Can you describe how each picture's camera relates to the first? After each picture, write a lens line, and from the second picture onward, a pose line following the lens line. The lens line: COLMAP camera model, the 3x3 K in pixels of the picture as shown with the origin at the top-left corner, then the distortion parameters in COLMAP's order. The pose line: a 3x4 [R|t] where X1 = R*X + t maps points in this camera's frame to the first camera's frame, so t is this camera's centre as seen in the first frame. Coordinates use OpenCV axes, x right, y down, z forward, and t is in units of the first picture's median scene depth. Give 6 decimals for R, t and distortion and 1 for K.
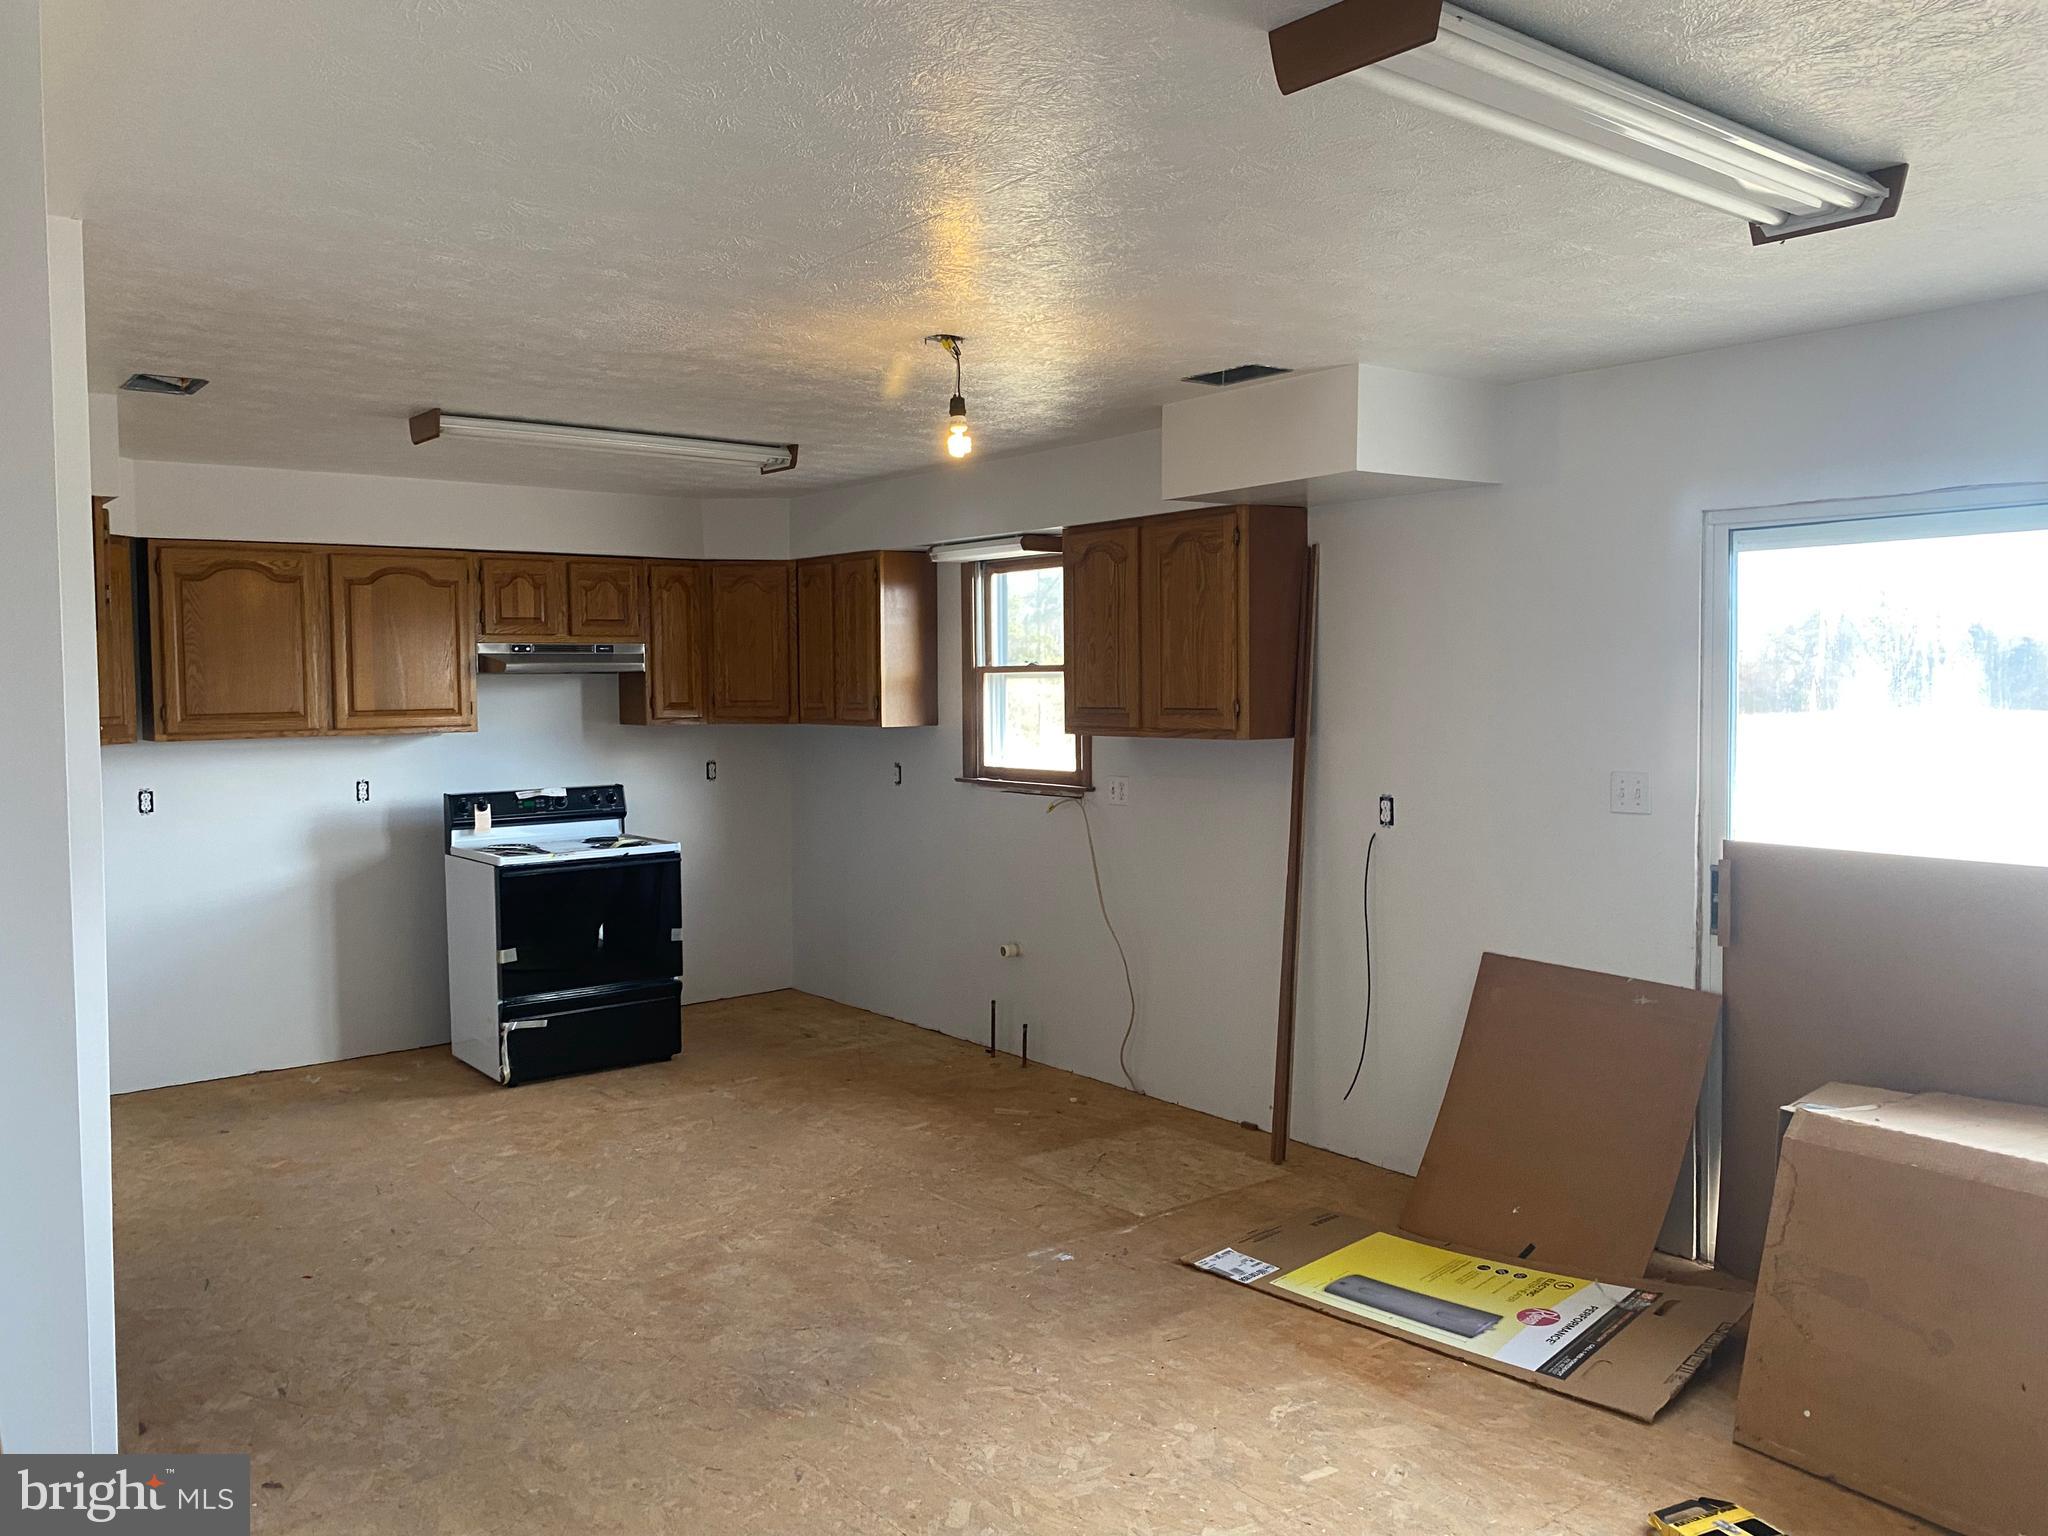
lens RADIAL K [[1553.6, 0, 1005.6], [0, 1553.6, 754.7], [0, 0, 1]] dist [0.000956, 0.000135]
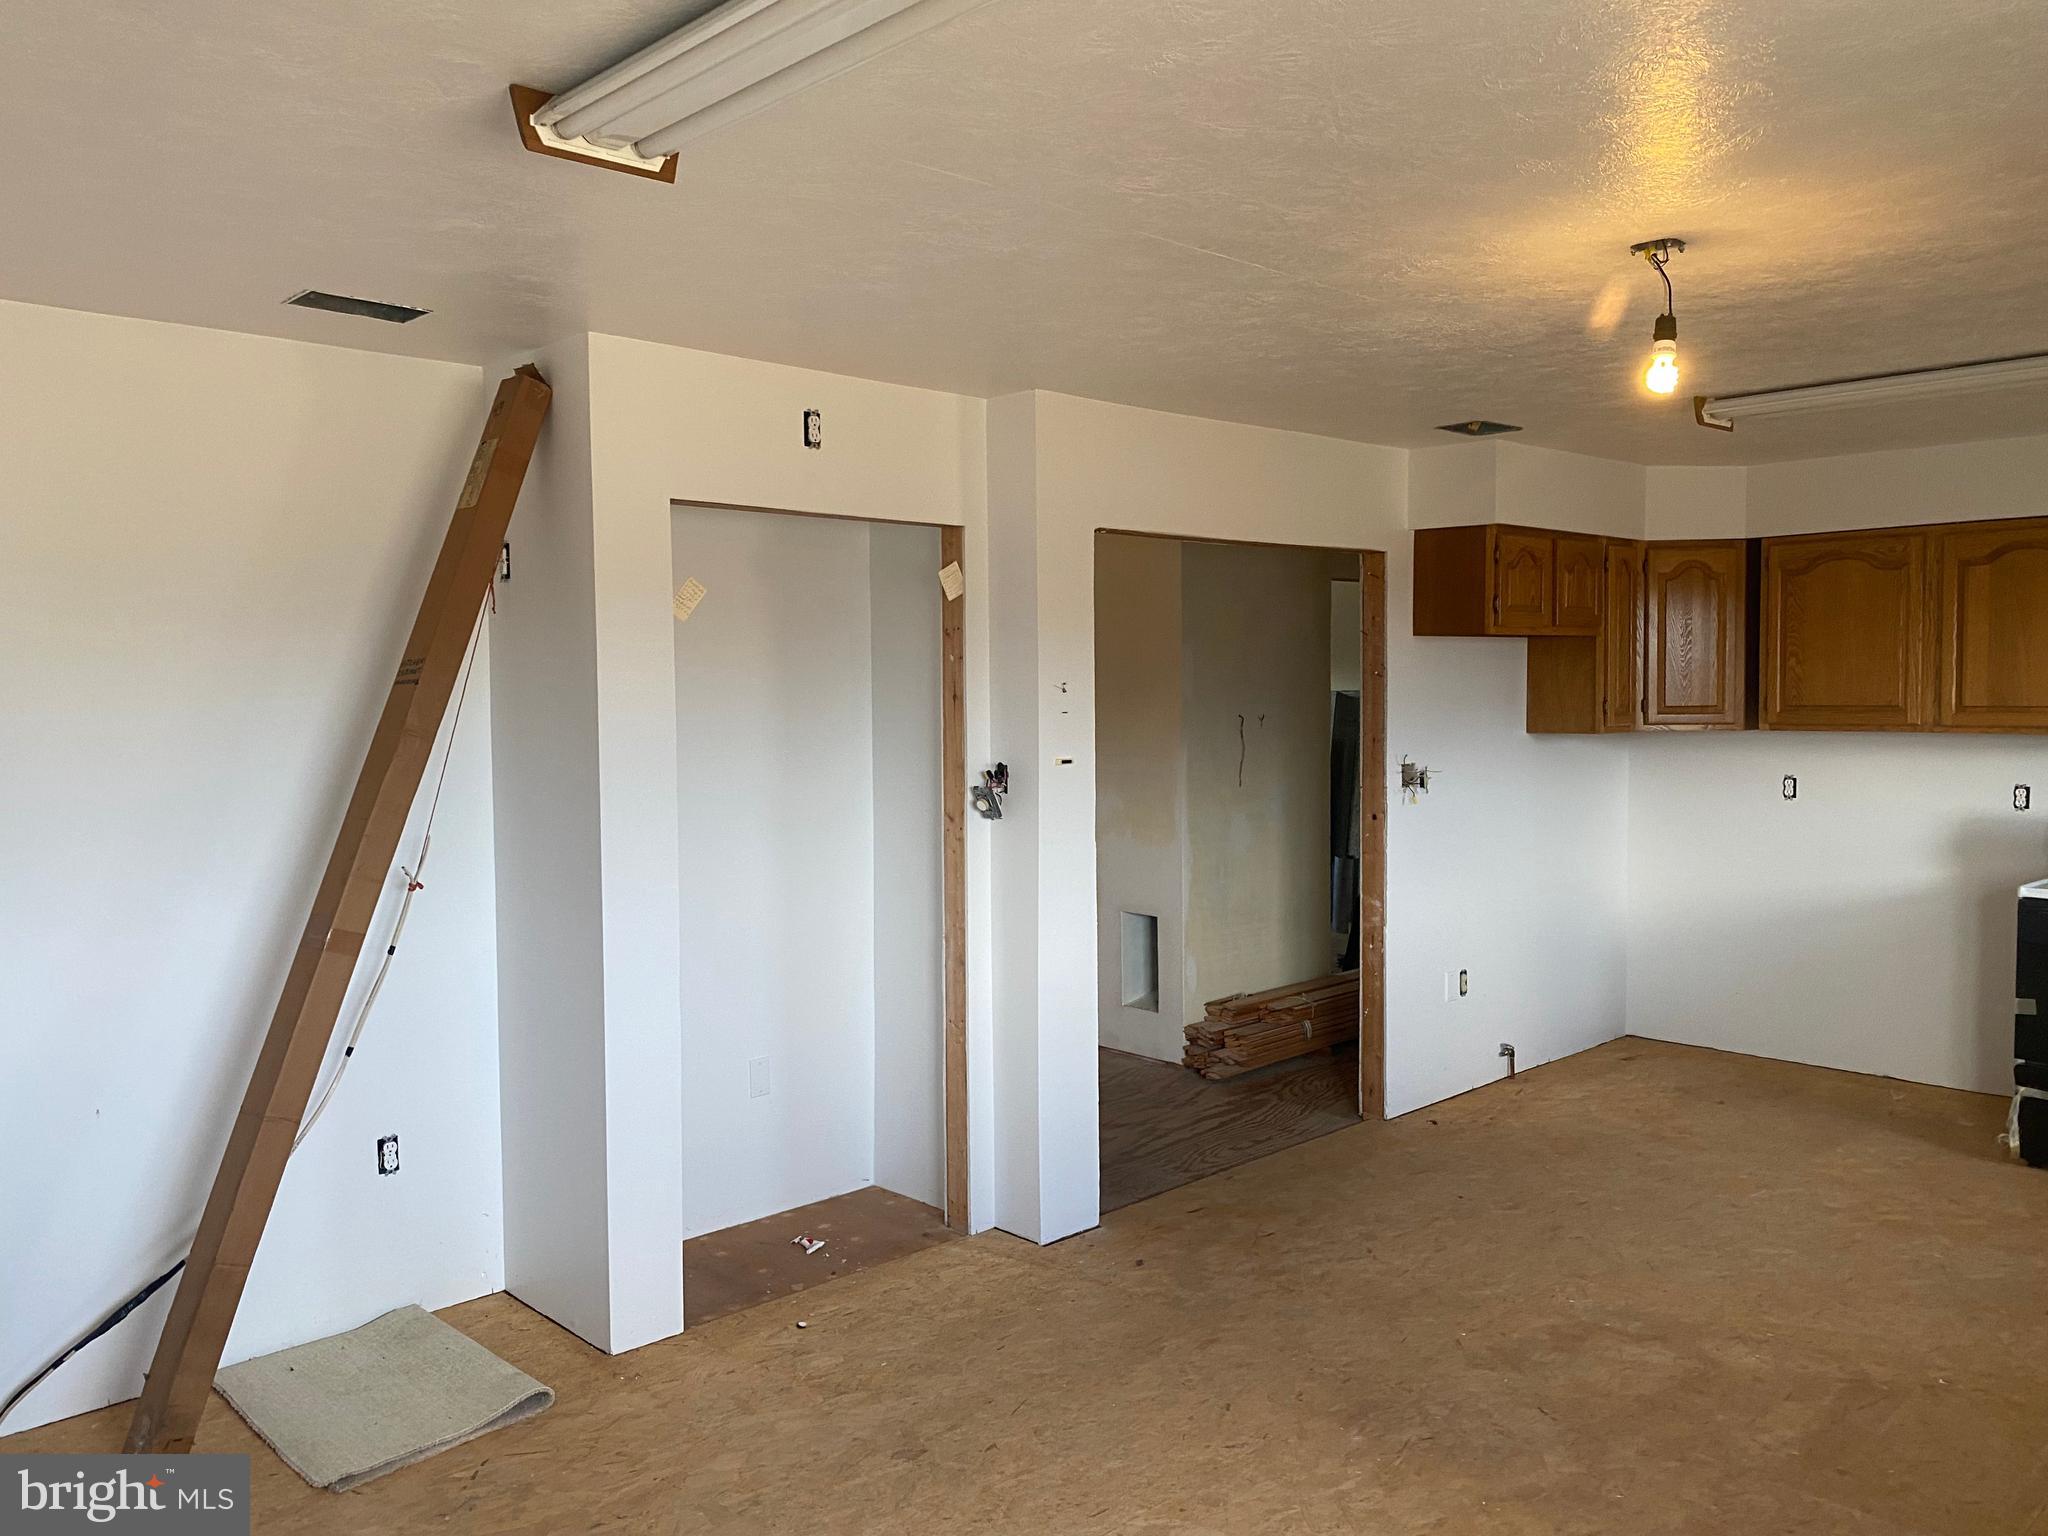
lens RADIAL K [[1553.6, 0, 1006.0], [0, 1553.6, 775.4], [0, 0, 1]] dist [0.000956, 0.000135]
pose [[0.098302, 0.070447, -0.992660, 0.515936], [-0.042398, 0.996882, 0.066548, -0.030073], [0.994253, 0.035545, 0.100983, 0.435438]]
